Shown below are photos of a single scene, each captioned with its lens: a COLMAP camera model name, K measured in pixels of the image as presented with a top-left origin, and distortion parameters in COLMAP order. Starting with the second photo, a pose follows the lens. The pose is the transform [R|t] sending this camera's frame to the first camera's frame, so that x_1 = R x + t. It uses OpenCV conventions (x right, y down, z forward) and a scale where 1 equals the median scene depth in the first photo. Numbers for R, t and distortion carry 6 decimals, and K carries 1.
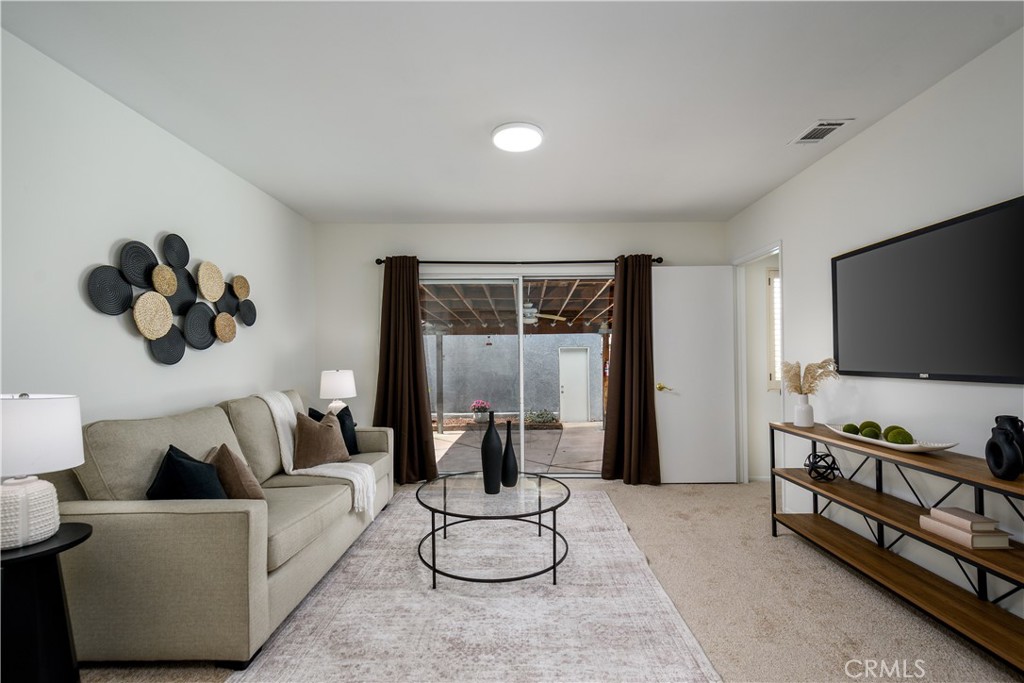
lens RADIAL K [[469.0, 0, 522.0], [0, 469.0, 343.0], [0, 0, 1]] dist [0.009740, -0.000113]
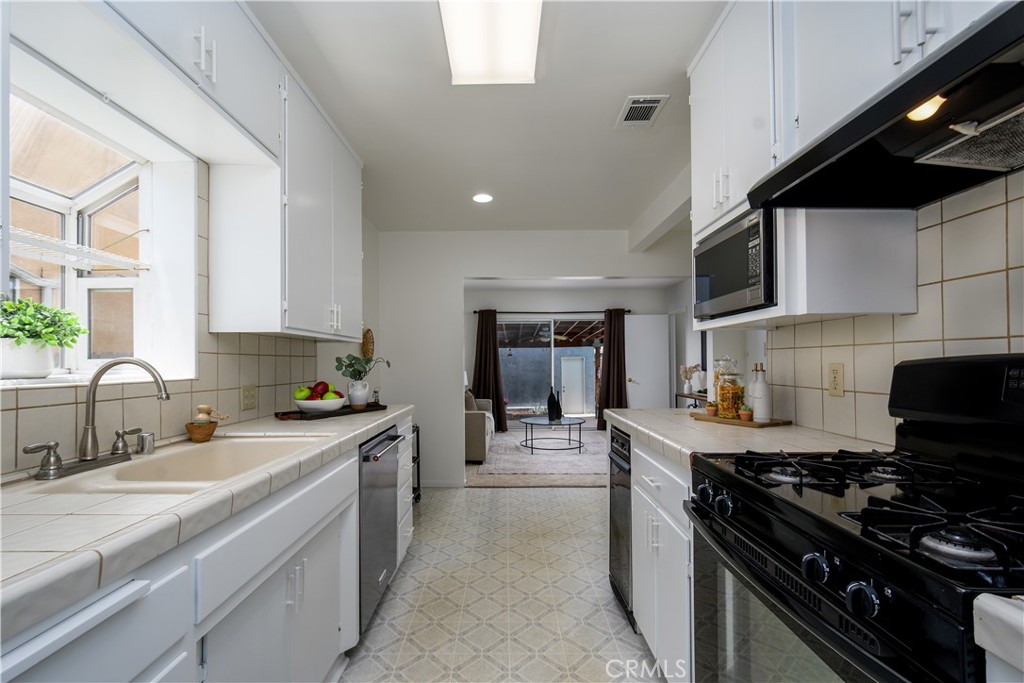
lens RADIAL K [[469.0, 0, 504.7], [0, 469.0, 345.1], [0, 0, 1]] dist [0.009740, -0.000113]
pose [[0.999871, -0.005817, -0.014975, -0.160644], [0.005624, 0.999901, -0.012873, -0.021338], [0.015048, 0.012787, 0.999805, -0.807879]]
